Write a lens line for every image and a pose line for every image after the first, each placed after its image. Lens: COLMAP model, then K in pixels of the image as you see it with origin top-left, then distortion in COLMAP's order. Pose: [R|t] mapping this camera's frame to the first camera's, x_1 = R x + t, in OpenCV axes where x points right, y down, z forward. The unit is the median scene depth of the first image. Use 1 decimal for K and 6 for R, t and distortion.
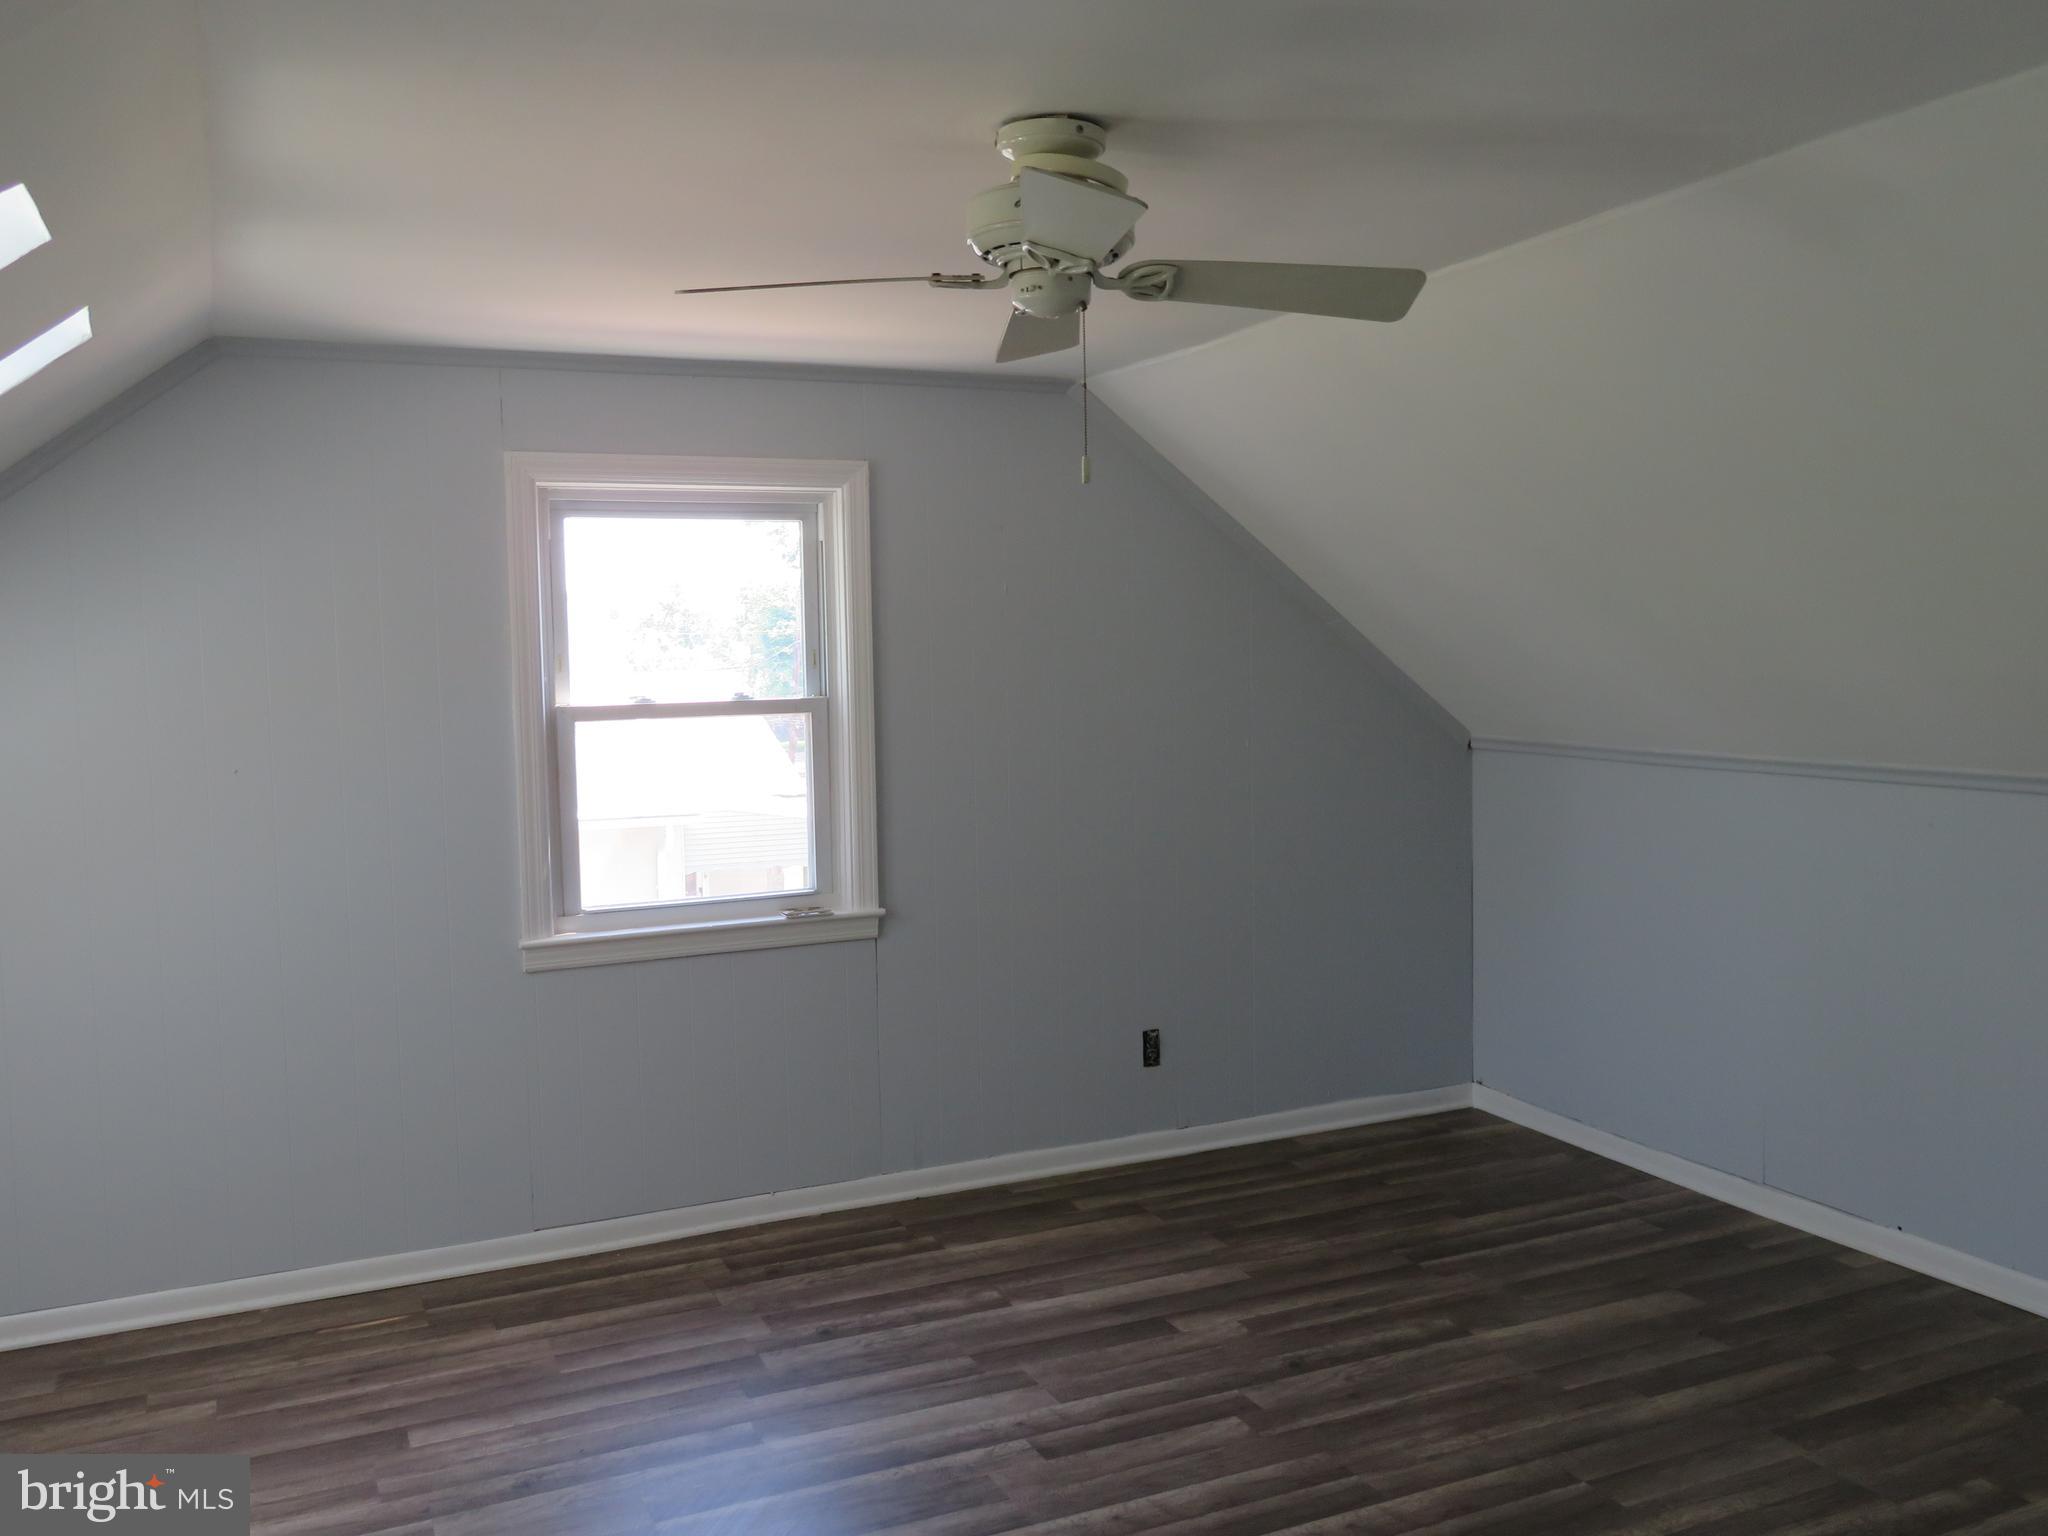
lens RADIAL K [[1695.7, 0, 1032.8], [0, 1695.7, 758.4], [0, 0, 1]] dist [-0.001207, -0.002598]
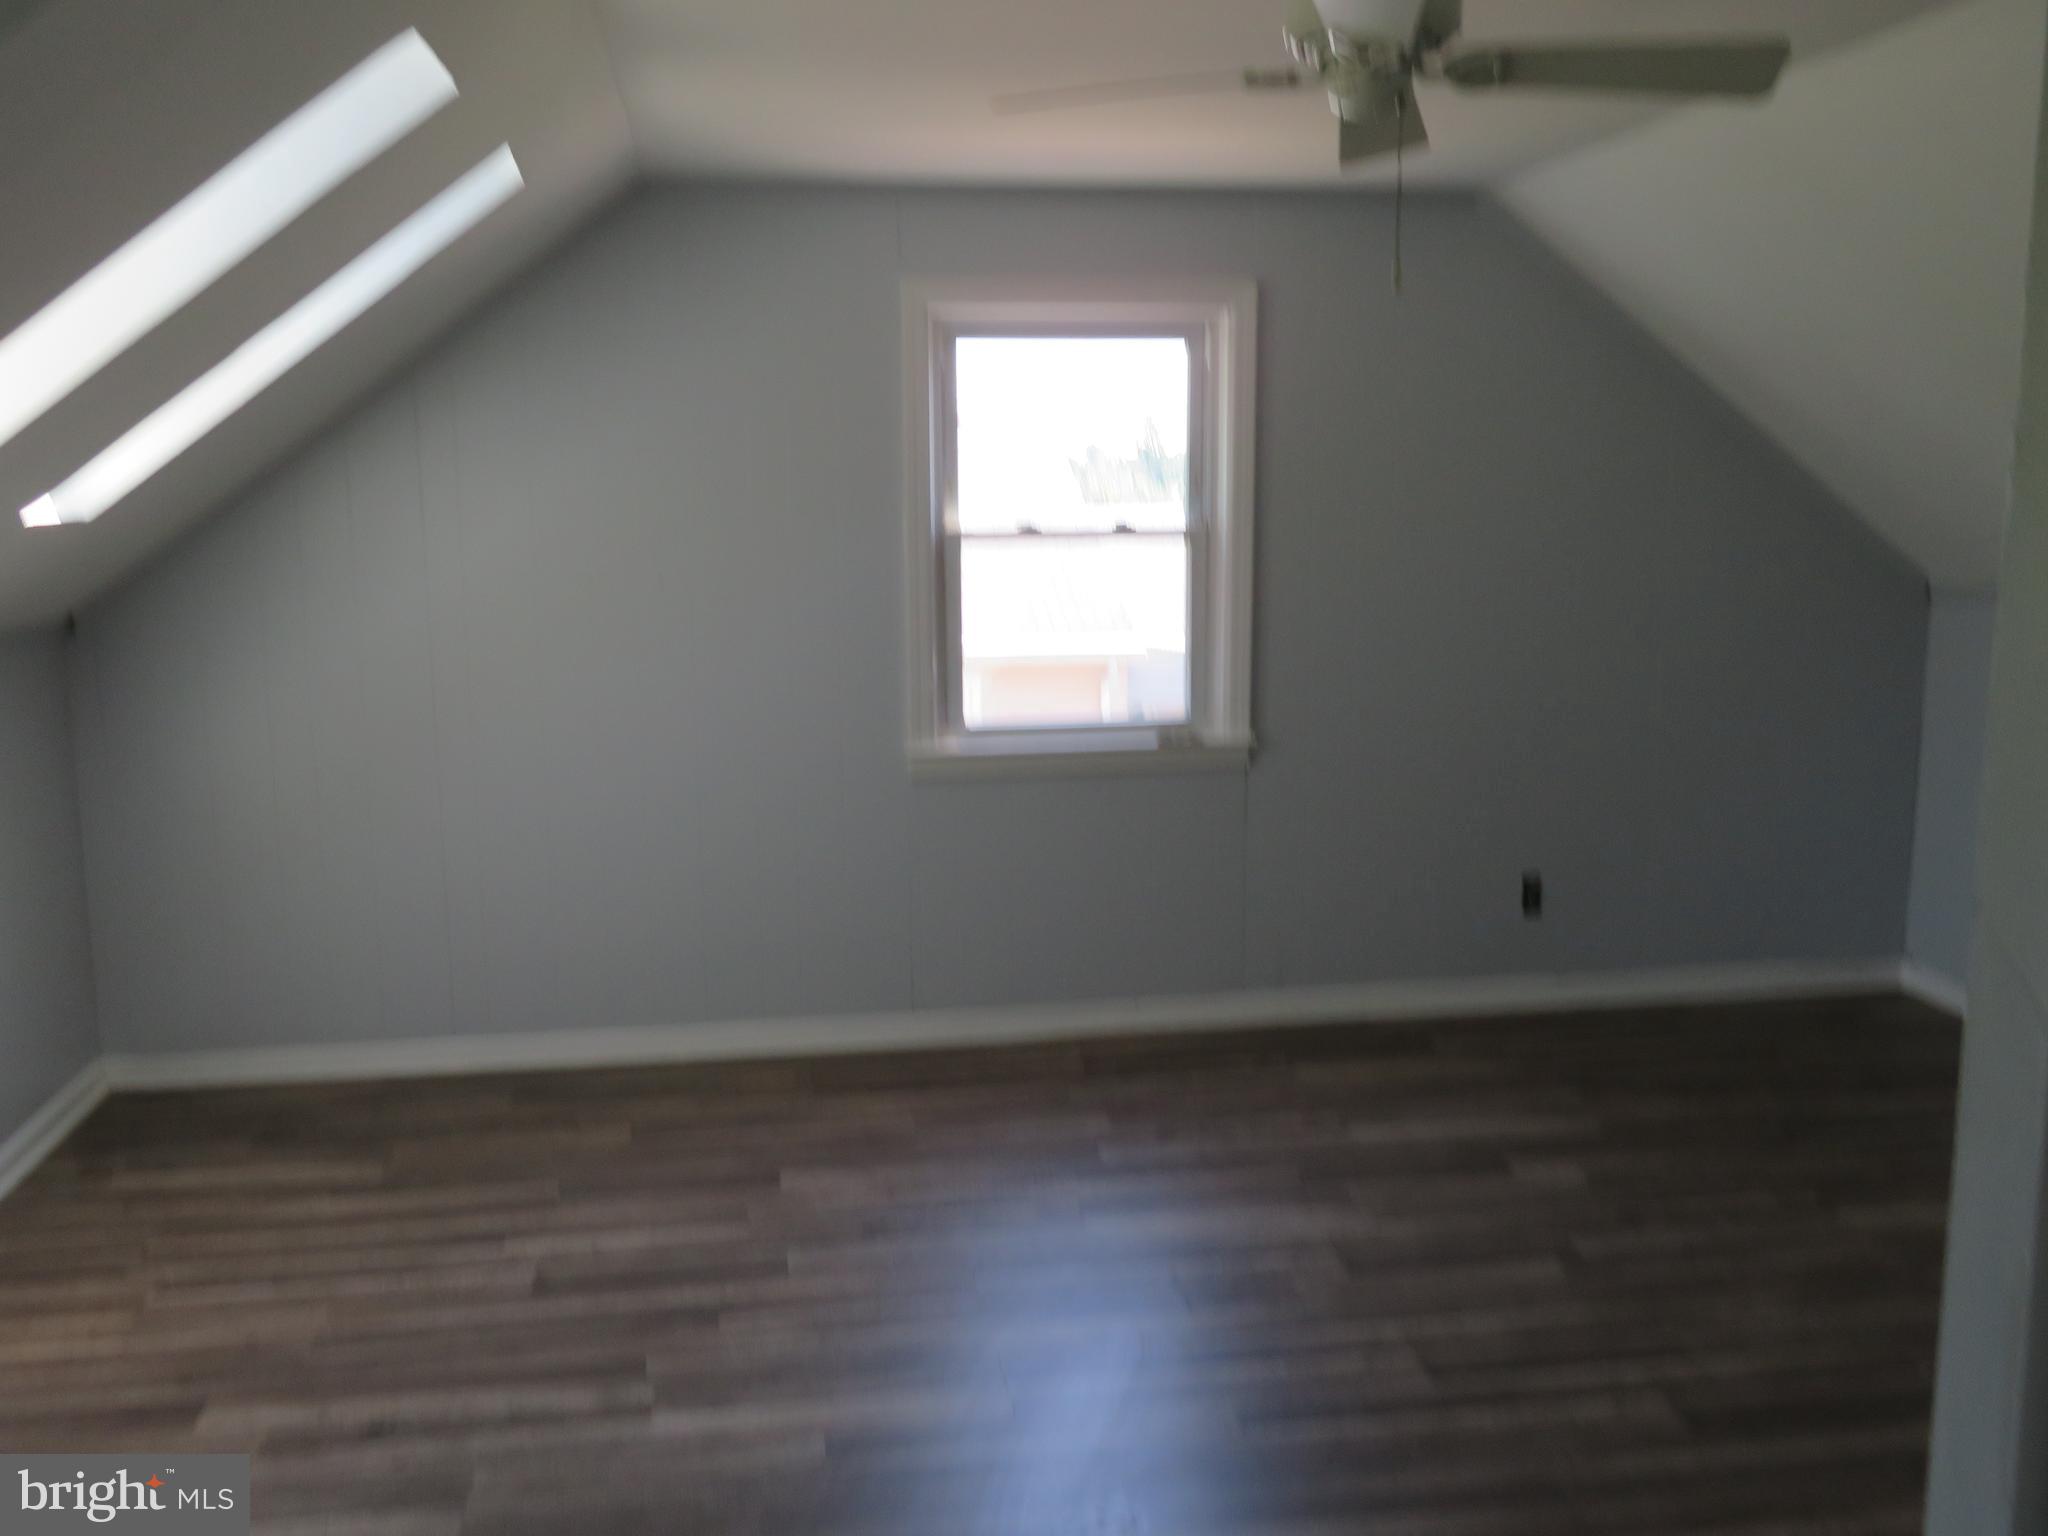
lens RADIAL K [[1695.7, 0, 1029.9], [0, 1695.7, 763.9], [0, 0, 1]] dist [-0.001207, -0.002598]
pose [[0.960996, 0.055010, -0.271036, 0.064869], [-0.029187, 0.994719, 0.098403, 0.010525], [0.275017, -0.086655, 0.957526, -0.003408]]
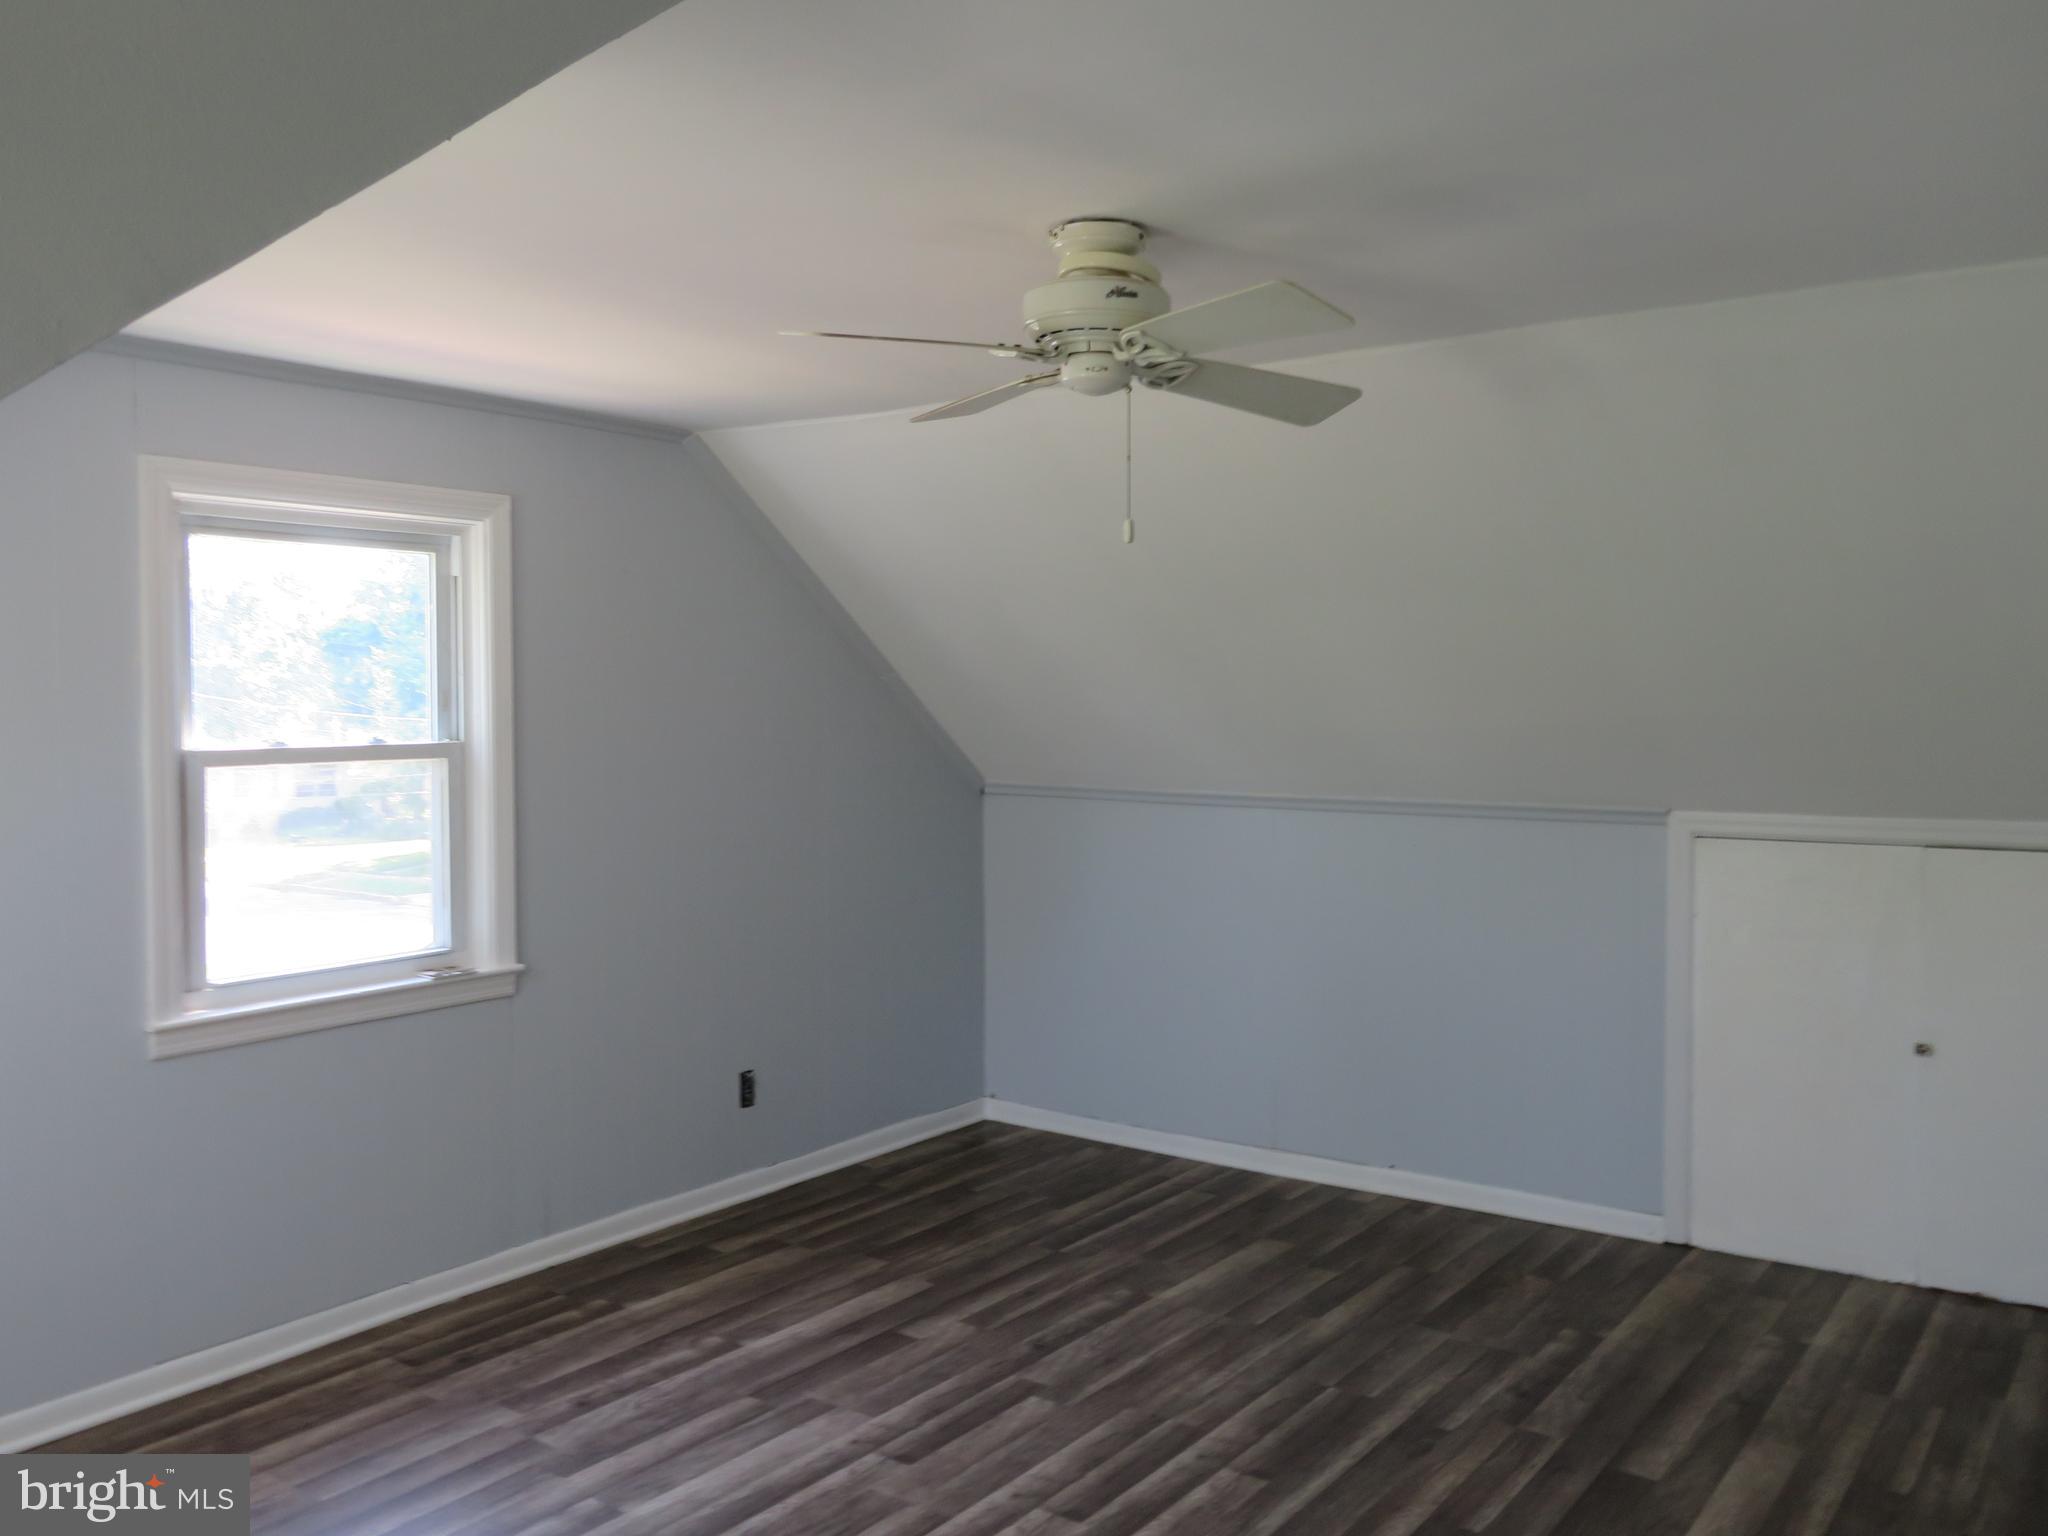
lens RADIAL K [[1695.7, 0, 1033.6], [0, 1695.7, 759.2], [0, 0, 1]] dist [-0.001207, -0.002598]
pose [[0.866806, -0.000287, 0.498645, -0.353549], [0.018724, 0.999313, -0.031973, 0.010513], [-0.498294, 0.037051, 0.866216, 0.031216]]
